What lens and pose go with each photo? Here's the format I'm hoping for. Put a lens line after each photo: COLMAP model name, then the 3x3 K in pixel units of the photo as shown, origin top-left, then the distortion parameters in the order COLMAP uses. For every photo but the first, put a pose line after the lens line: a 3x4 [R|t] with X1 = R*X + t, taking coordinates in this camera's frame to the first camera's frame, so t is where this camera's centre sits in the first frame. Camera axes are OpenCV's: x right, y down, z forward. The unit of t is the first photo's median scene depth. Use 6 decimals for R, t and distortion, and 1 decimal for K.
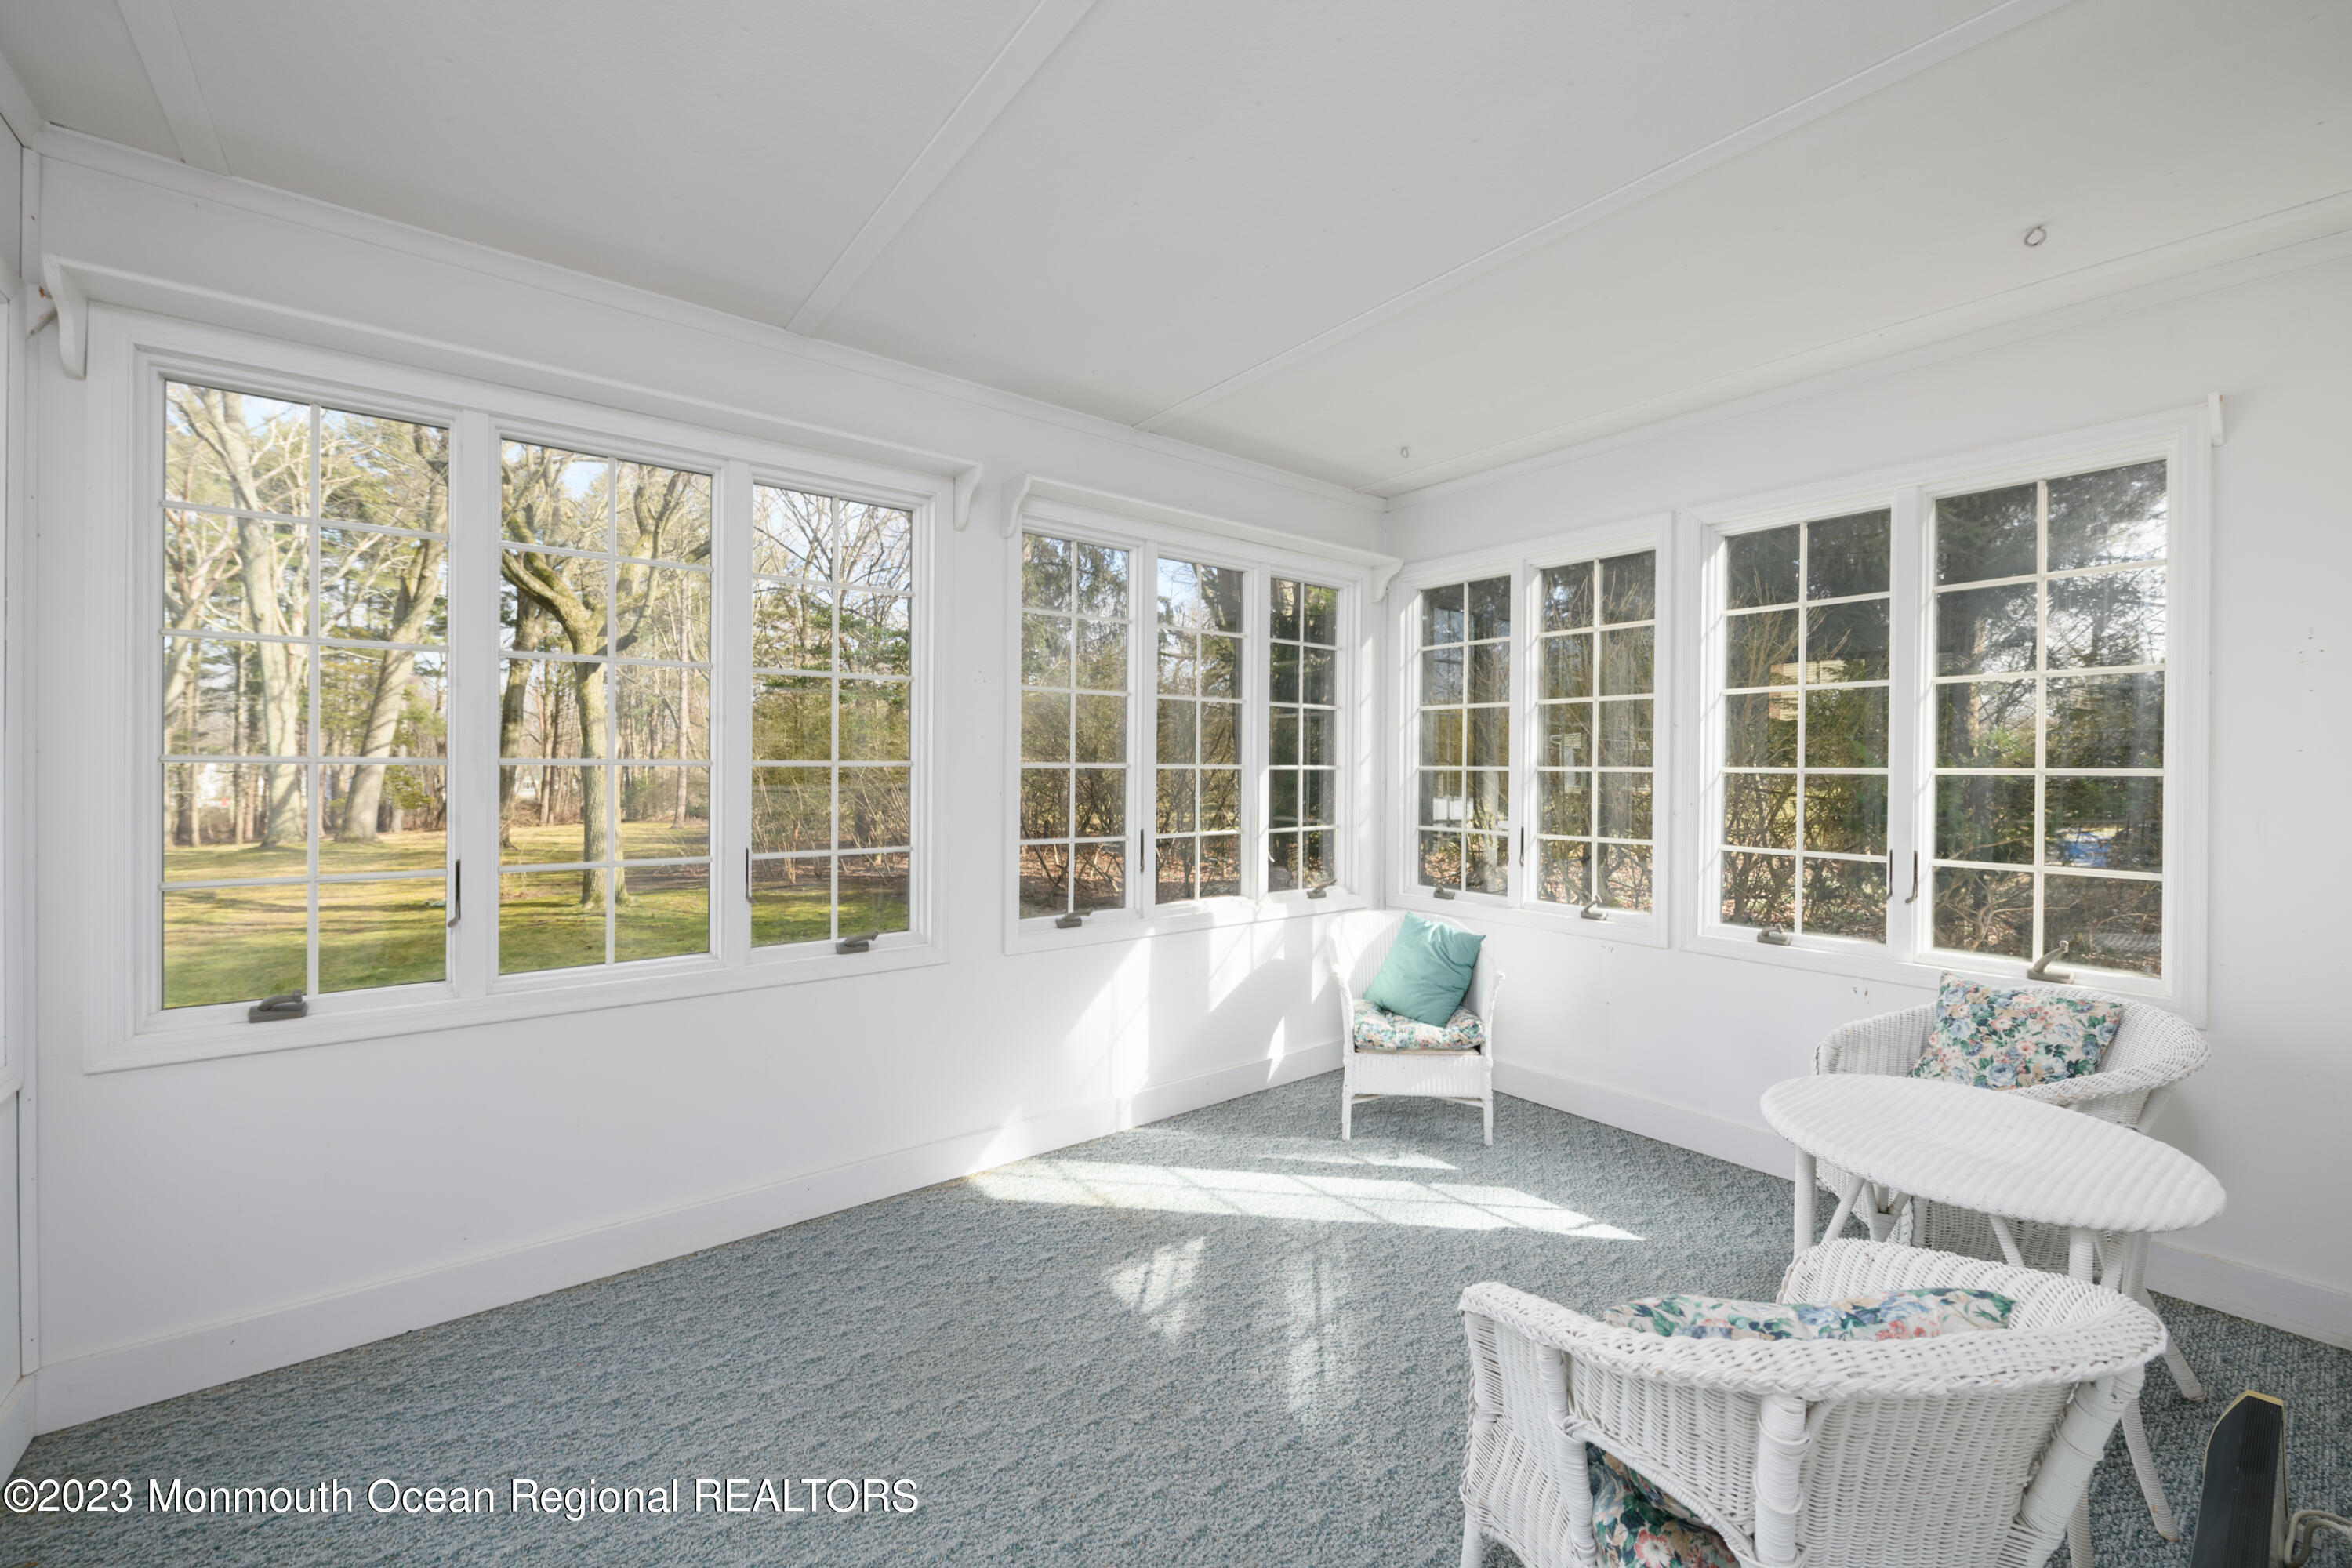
lens RADIAL K [[949.5, 0, 1188.0], [0, 949.5, 770.1], [0, 0, 1]] dist [-0.005252, -0.001288]
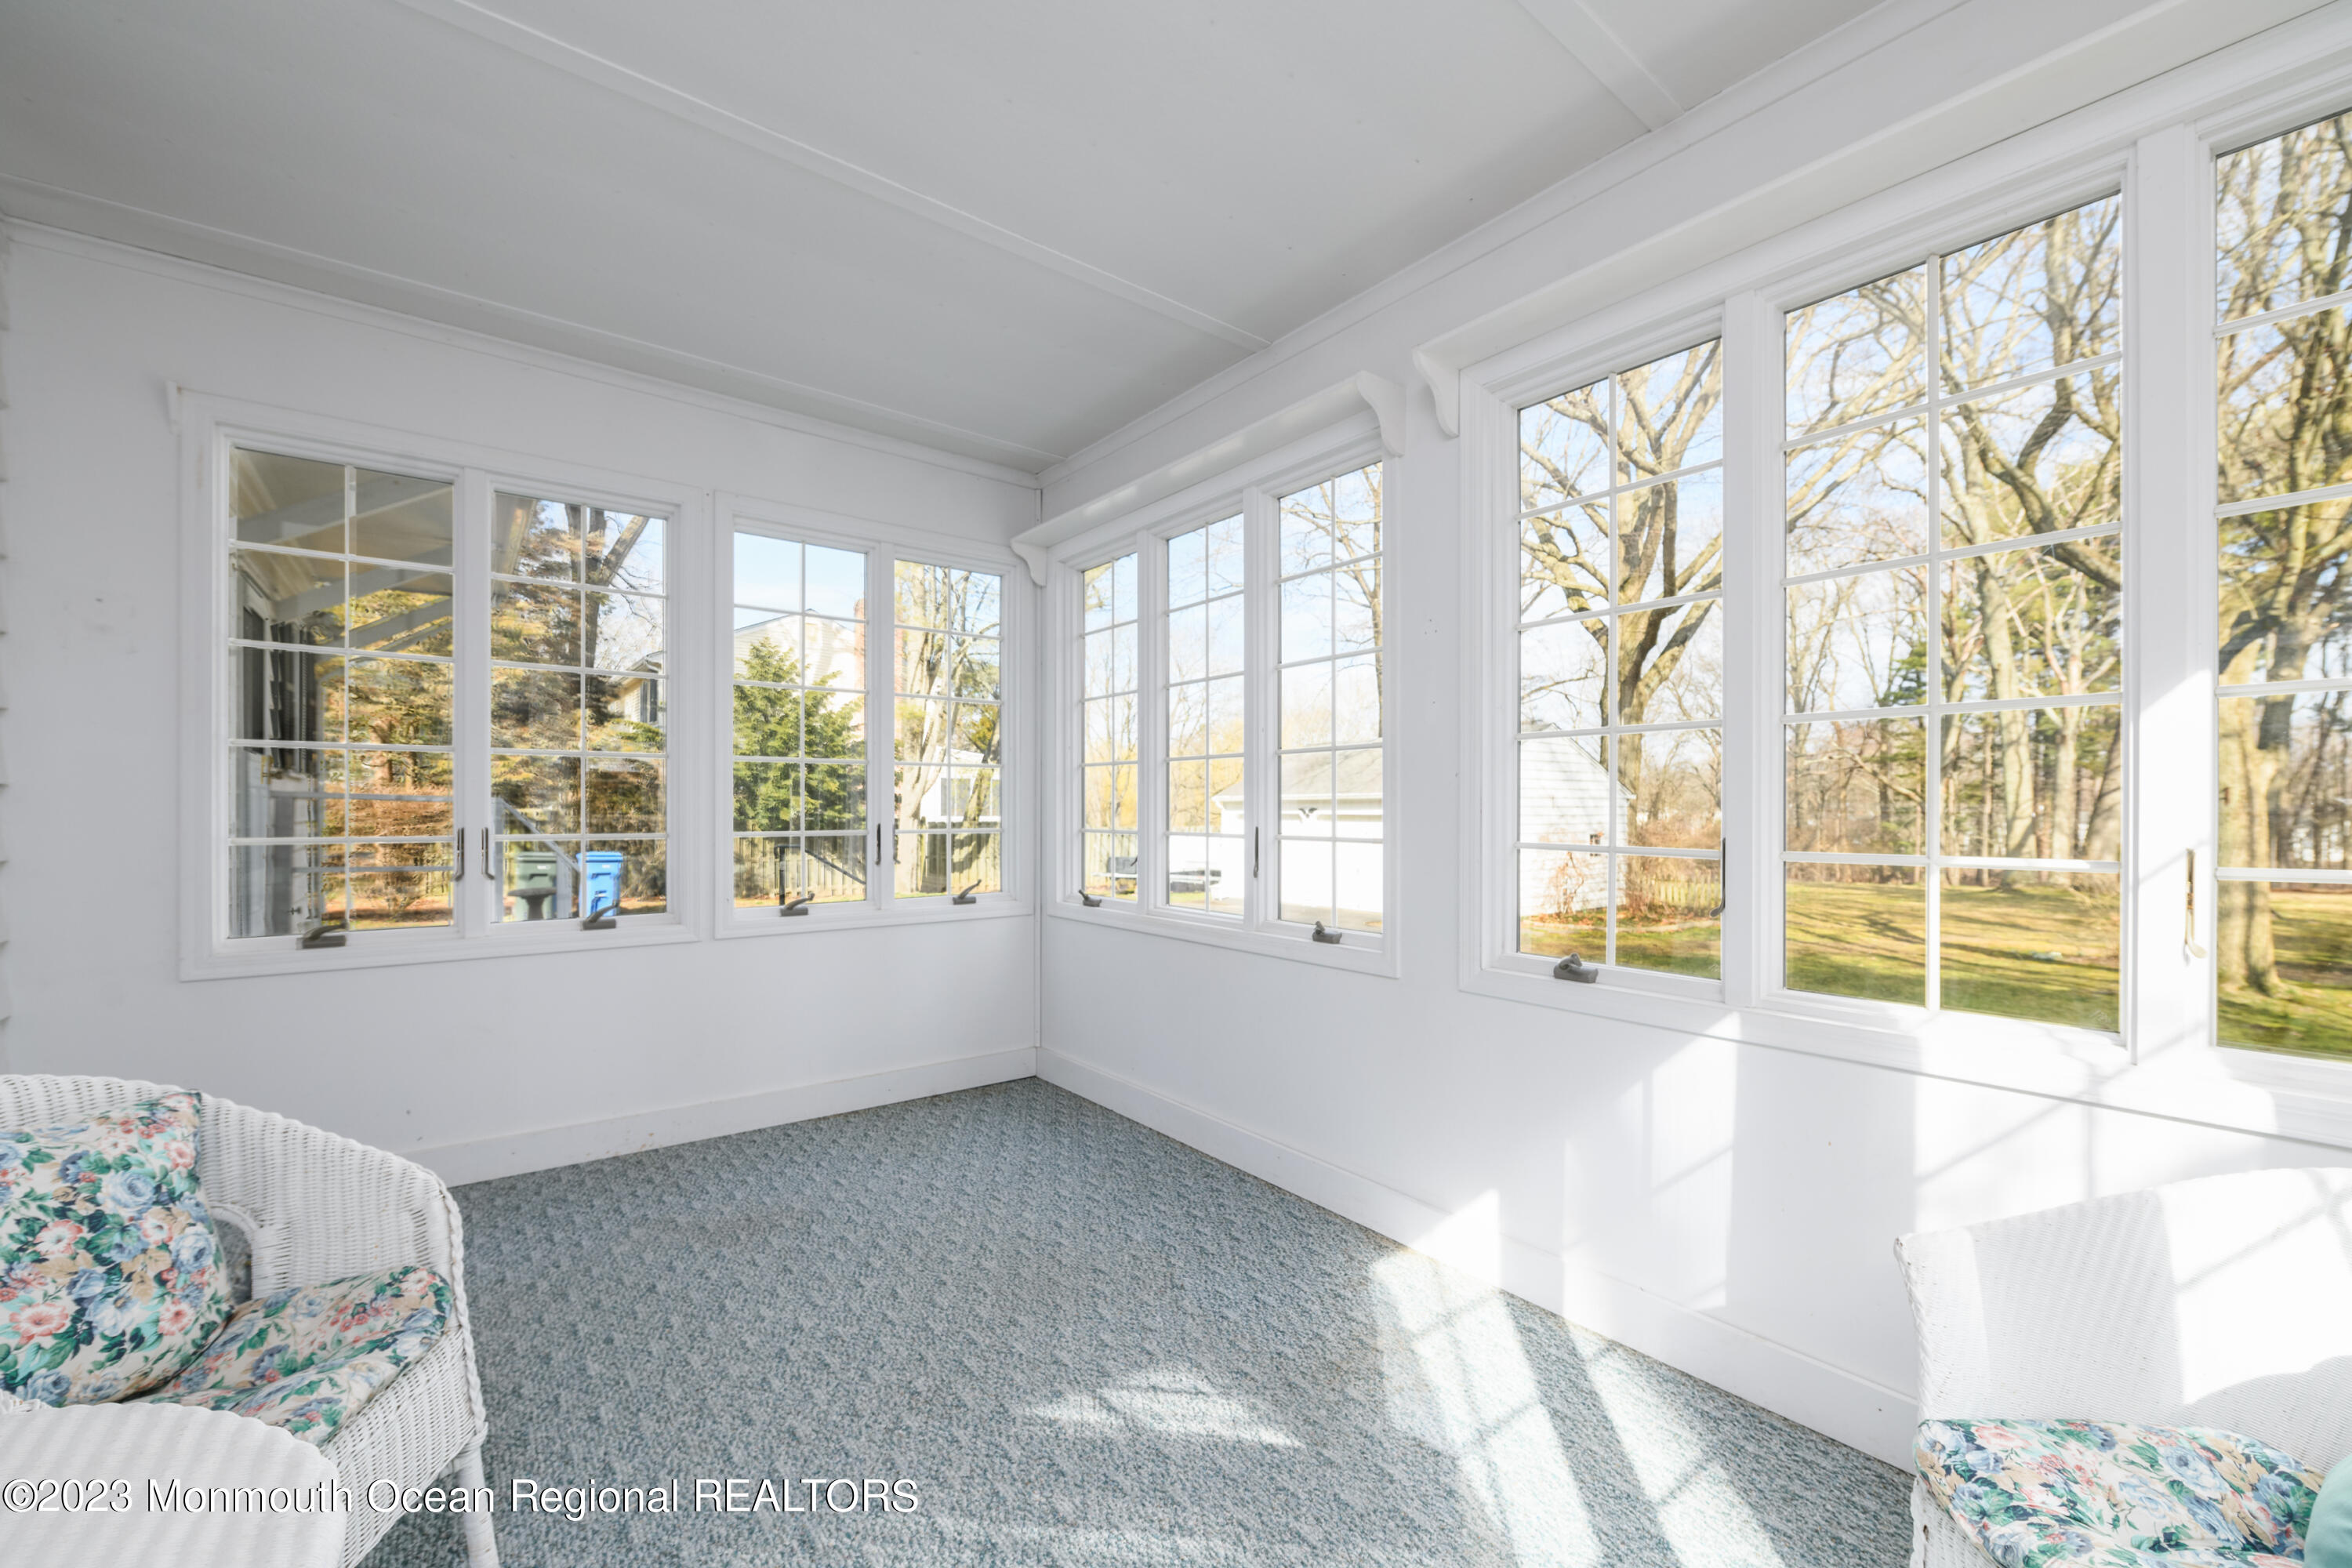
lens RADIAL K [[949.5, 0, 1179.5], [0, 949.5, 806.1], [0, 0, 1]] dist [-0.005252, -0.001288]
pose [[-0.042755, -0.013231, -0.998998, 0.652665], [-0.005963, 0.999898, -0.012988, 0.070465], [0.999068, 0.005402, -0.042830, 0.933821]]
